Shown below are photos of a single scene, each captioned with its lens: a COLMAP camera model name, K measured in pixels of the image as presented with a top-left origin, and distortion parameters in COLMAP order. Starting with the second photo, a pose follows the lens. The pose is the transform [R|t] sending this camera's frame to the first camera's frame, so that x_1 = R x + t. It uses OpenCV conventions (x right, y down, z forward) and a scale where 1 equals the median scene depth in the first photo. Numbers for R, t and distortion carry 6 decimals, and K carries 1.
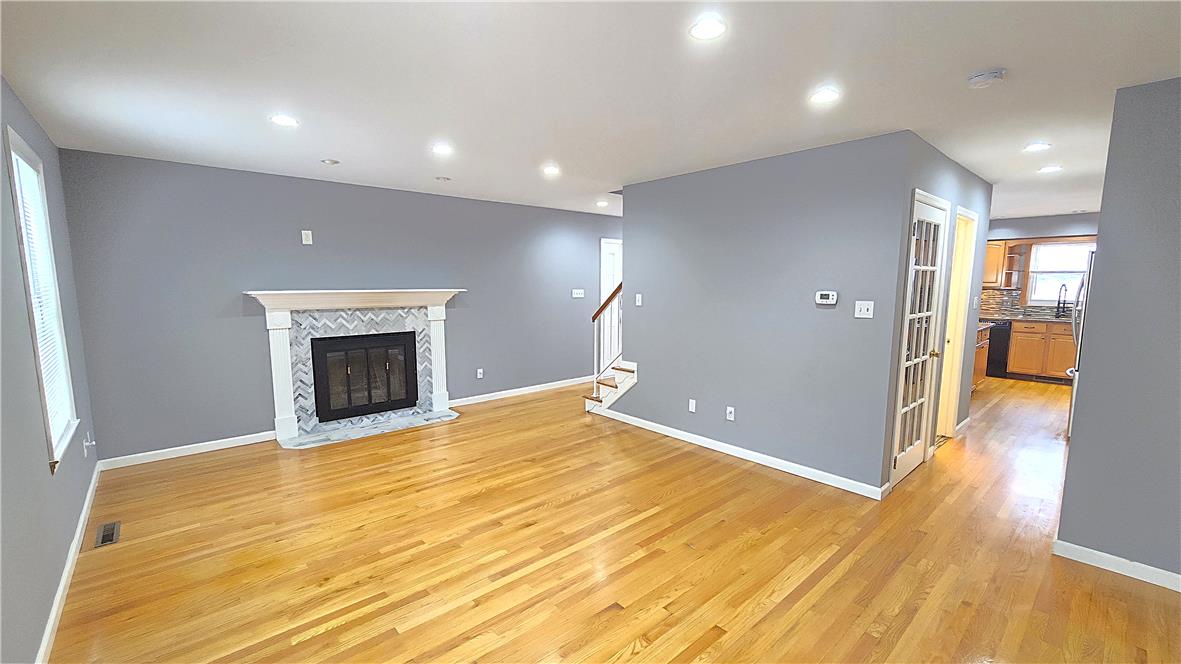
lens RADIAL K [[486.6, 0, 592.2], [0, 486.6, 339.6], [0, 0, 1]] dist [-0.002484, 0.001185]
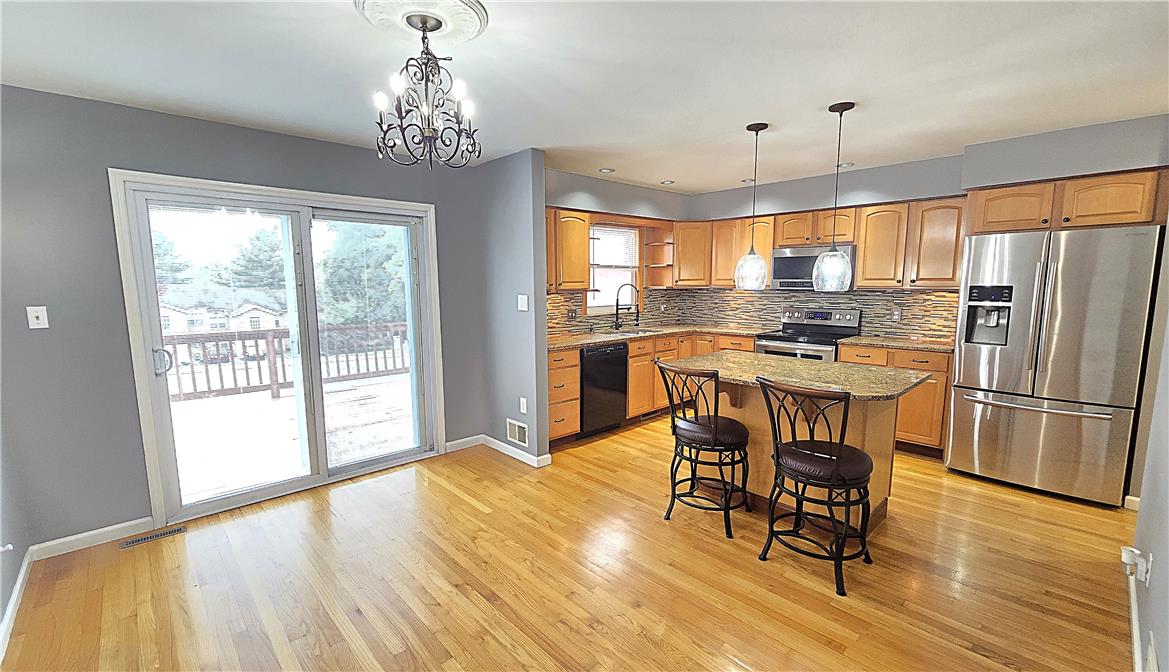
lens RADIAL K [[488.3, 0, 579.9], [0, 488.3, 342.3], [0, 0, 1]] dist [0.000931, 0.000035]
pose [[-0.019170, -0.130673, 0.991240, 0.218300], [0.131285, 0.982509, 0.132061, -0.126159], [-0.991159, 0.132666, -0.001680, 1.030159]]
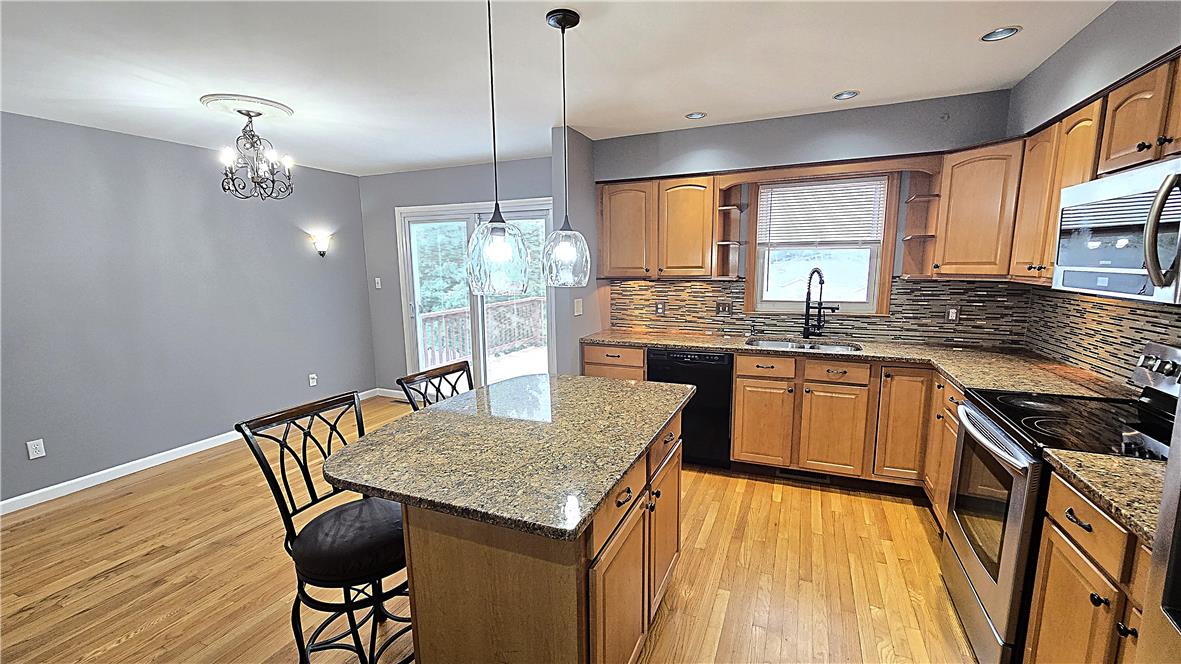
lens RADIAL K [[486.6, 0, 592.2], [0, 486.6, 339.6], [0, 0, 1]] dist [-0.002484, 0.001185]
pose [[0.907748, -0.081279, 0.411567, 0.541850], [0.068770, 0.996611, 0.045138, -0.077177], [-0.413841, -0.012670, 0.910261, 0.624177]]
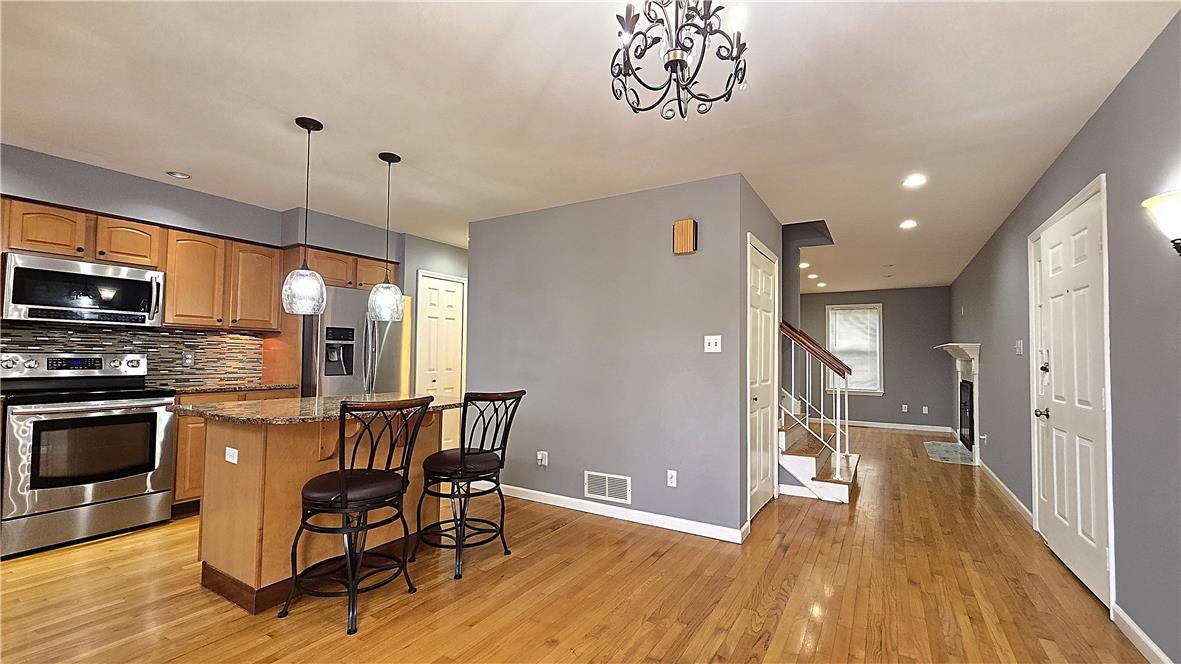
lens RADIAL K [[486.6, 0, 592.2], [0, 486.6, 339.6], [0, 0, 1]] dist [-0.002484, 0.001185]
pose [[-0.955955, -0.028521, -0.292125, 0.550631], [-0.055444, 0.994896, 0.084303, -0.117662], [0.288230, 0.096787, -0.952657, 1.262773]]
